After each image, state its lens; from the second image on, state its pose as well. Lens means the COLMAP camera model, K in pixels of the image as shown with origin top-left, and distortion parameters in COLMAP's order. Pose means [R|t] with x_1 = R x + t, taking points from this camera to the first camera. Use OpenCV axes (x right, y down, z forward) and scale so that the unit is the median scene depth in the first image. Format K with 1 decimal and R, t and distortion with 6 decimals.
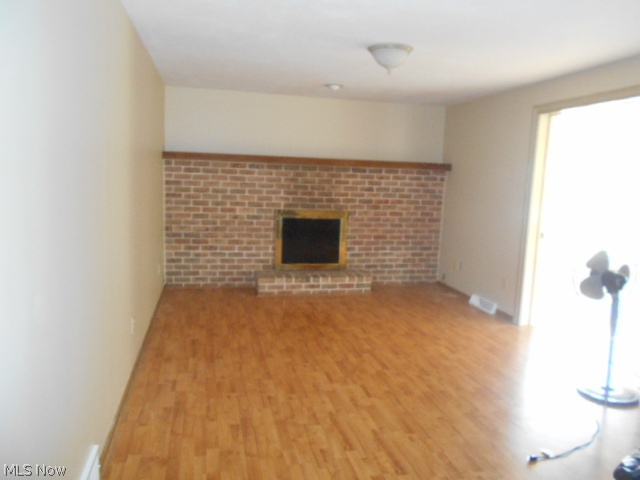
lens RADIAL K [[505.3, 0, 320.0], [0, 505.3, 240.0], [0, 0, 1]] dist [-0.000958, 0.000986]
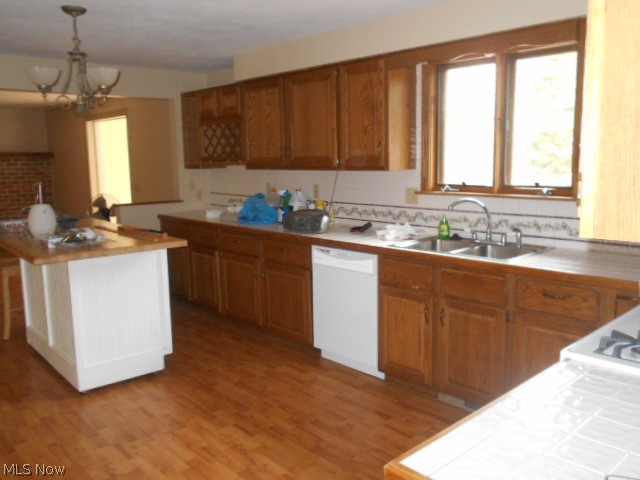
lens RADIAL K [[549.5, 0, 320.0], [0, 549.5, 240.0], [0, 0, 1]] dist [-0.006265, -0.002192]
pose [[0.865334, -0.121109, 0.486343, 0.140895], [0.110024, 0.992598, 0.051414, 0.097481], [-0.488970, 0.009019, 0.872254, -0.715767]]
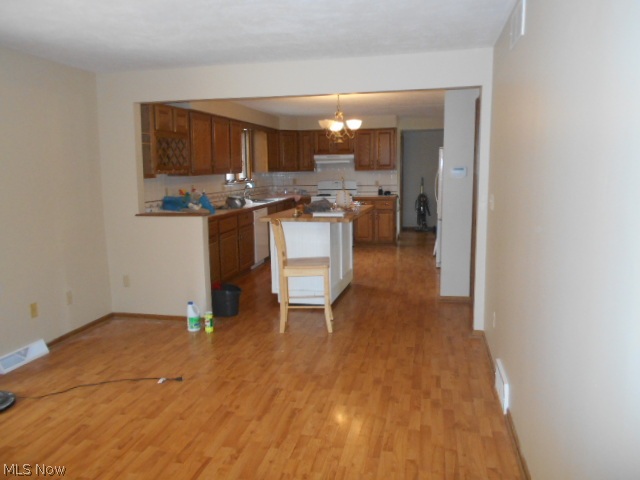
lens RADIAL K [[505.3, 0, 320.0], [0, 505.3, 240.0], [0, 0, 1]] dist [-0.000958, 0.000986]
pose [[-0.907395, -0.075918, 0.413365, -0.175279], [0.045278, 0.960167, 0.275735, -0.109384], [-0.417832, 0.268917, -0.867813, 0.752853]]
